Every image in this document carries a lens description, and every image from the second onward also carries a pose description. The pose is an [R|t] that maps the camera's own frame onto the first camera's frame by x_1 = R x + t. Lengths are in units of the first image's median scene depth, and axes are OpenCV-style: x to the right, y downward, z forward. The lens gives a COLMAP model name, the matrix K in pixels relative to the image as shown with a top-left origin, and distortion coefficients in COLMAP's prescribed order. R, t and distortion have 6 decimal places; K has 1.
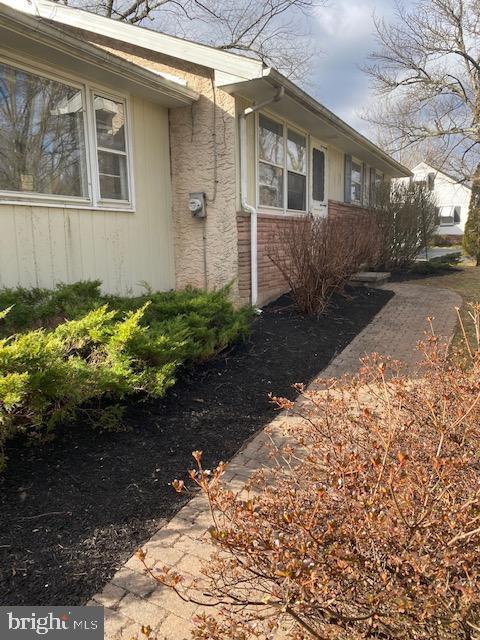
lens RADIAL K [[479.7, 0, 240.6], [0, 479.7, 320.8], [0, 0, 1]] dist [0.004241, 0.000953]
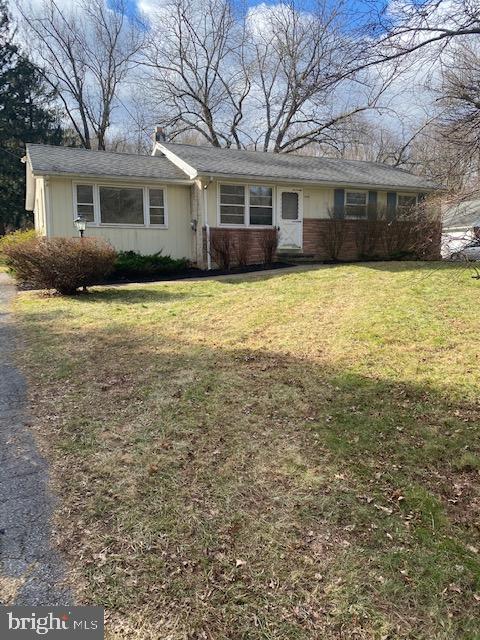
lens RADIAL K [[479.7, 0, 241.4], [0, 479.7, 318.0], [0, 0, 1]] dist [0.004241, 0.000953]
pose [[0.805987, 0.068164, -0.587995, 1.600468], [-0.098169, 0.994984, -0.019220, 0.256867], [0.583736, 0.073214, 0.808636, -0.809125]]
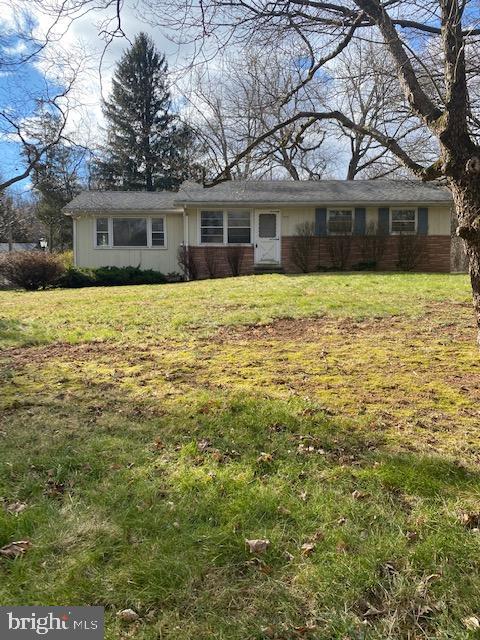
lens RADIAL K [[479.7, 0, 237.8], [0, 479.7, 321.5], [0, 0, 1]] dist [0.004241, 0.000953]
pose [[0.490847, 0.047936, -0.869926, 2.745946], [-0.148528, 0.988473, -0.029337, 0.270825], [0.858492, 0.143609, 0.492309, -0.112841]]
